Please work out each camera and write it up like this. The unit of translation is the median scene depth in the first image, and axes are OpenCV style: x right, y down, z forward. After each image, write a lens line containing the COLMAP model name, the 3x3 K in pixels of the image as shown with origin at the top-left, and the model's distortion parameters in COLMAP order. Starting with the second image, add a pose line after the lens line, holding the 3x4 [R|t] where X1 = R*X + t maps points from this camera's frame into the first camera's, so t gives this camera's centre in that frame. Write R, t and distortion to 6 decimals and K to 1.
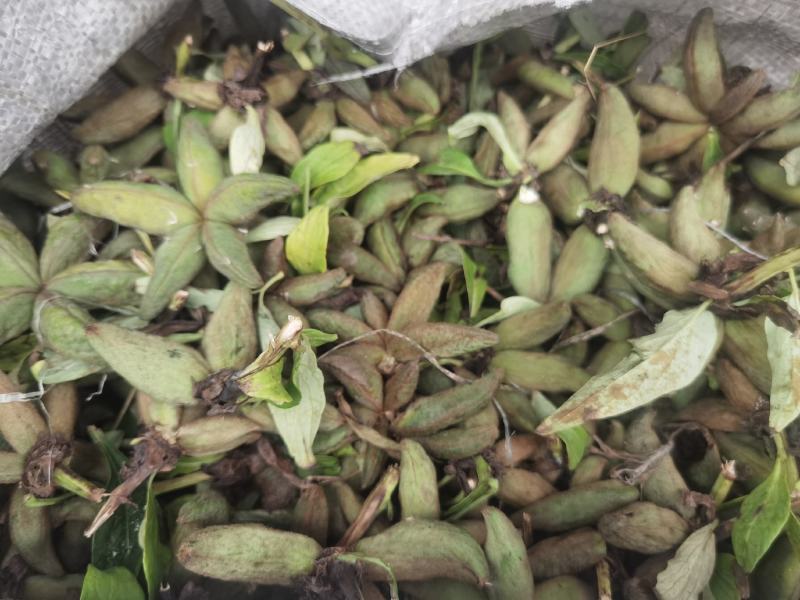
lens RADIAL K [[624.4, 0, 400.0], [0, 624.4, 300.0], [0, 0, 1]] dist [-0.107422, 0.087513]
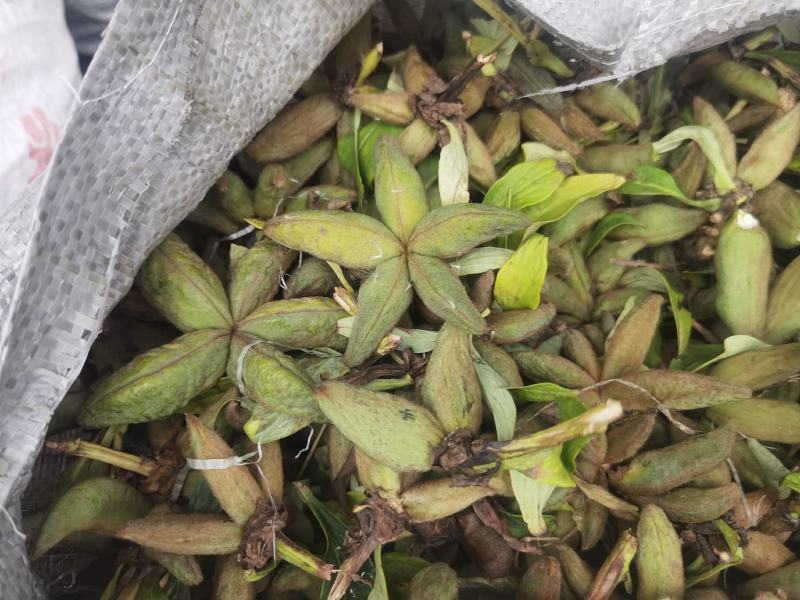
lens RADIAL K [[624.4, 0, 400.0], [0, 624.4, 300.0], [0, 0, 1]] dist [-0.107422, 0.087513]
pose [[0.997078, 0.008521, -0.075911, -0.269317], [-0.005997, 0.999424, 0.033414, -0.093791], [0.076152, -0.032861, 0.996555, 0.096891]]
